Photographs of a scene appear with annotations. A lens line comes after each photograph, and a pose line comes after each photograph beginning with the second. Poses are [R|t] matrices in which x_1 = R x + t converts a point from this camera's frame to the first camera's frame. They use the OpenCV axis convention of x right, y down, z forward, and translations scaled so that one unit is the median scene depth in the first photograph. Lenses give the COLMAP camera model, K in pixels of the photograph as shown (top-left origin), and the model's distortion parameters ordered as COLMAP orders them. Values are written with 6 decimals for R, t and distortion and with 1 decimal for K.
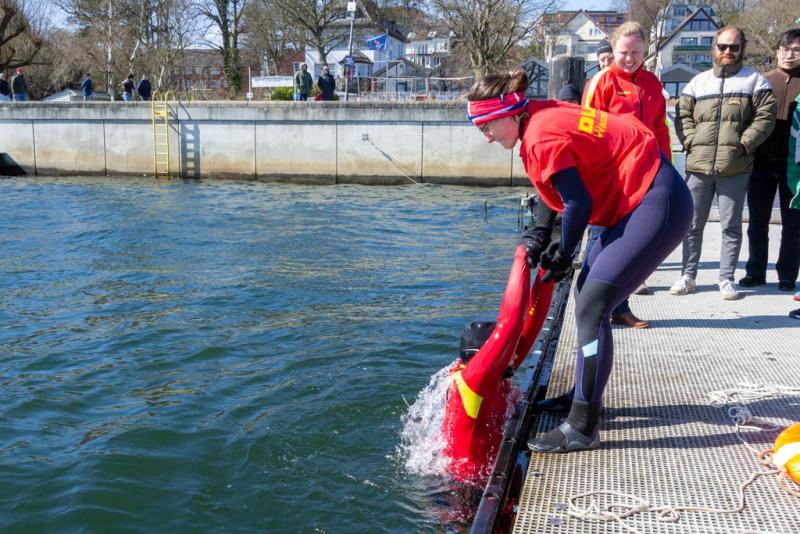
lens RADIAL K [[820.4, 0, 400.0], [0, 820.4, 267.0], [0, 0, 1]] dist [0.005947, 0.008934]
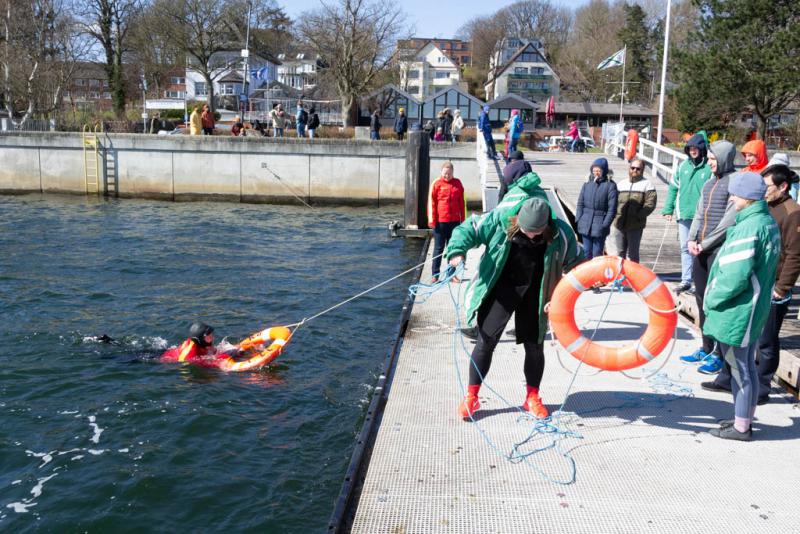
lens RADIAL K [[739.4, 0, 398.0], [0, 739.4, 278.1], [0, 0, 1]] dist [-0.003106, 0.017229]
pose [[0.985610, -0.013945, 0.168461, -0.030759], [0.010854, 0.999756, 0.019255, -0.003504], [-0.168688, -0.017150, 0.985520, -0.151906]]
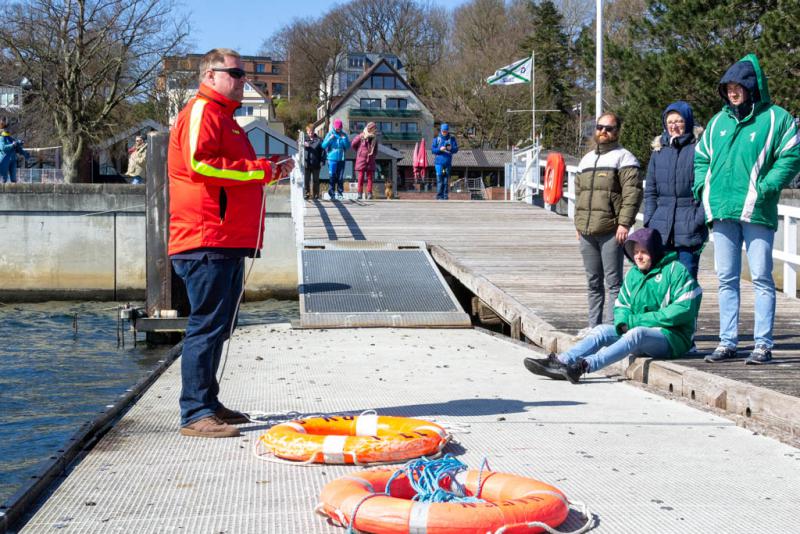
lens RADIAL K [[1255.9, 0, 381.2], [0, 1255.9, 288.1], [0, 0, 1]] dist [0.110219, -0.842232]
pose [[0.944647, -0.019855, 0.327488, -0.004602], [0.057933, 0.992577, -0.106932, 0.019153], [-0.322934, 0.119985, 0.938785, -0.095108]]
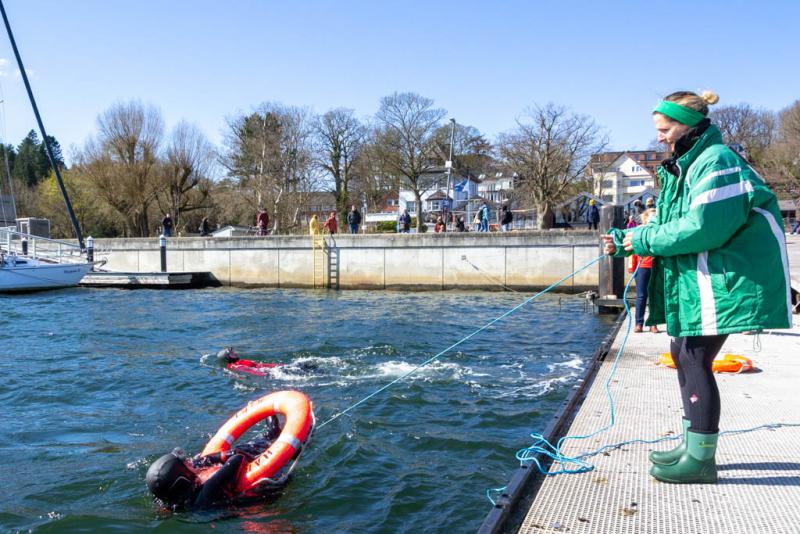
lens RADIAL K [[678.8, 0, 382.2], [0, 678.8, 279.9], [0, 0, 1]] dist [0.072113, -0.091323]
pose [[0.991468, -0.008729, -0.130055, -0.027956], [-0.007563, 0.992222, -0.124253, 0.022421], [0.130128, 0.124177, 0.983690, -0.140013]]
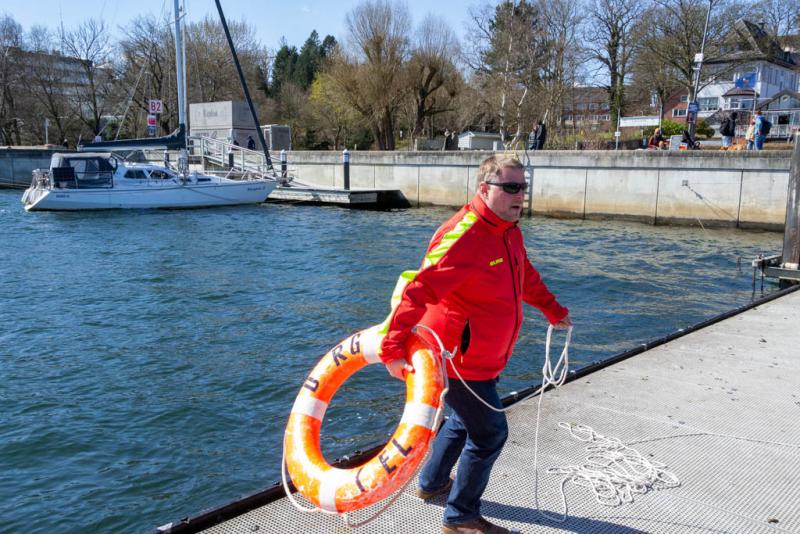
lens RADIAL K [[734.2, 0, 401.4], [0, 734.2, 277.2], [0, 0, 1]] dist [0.015973, -0.021569]
pose [[0.882775, 0.073858, -0.463953, 0.081715], [-0.075897, 0.997013, 0.014306, -0.017705], [0.463624, 0.022584, 0.885744, -0.034921]]
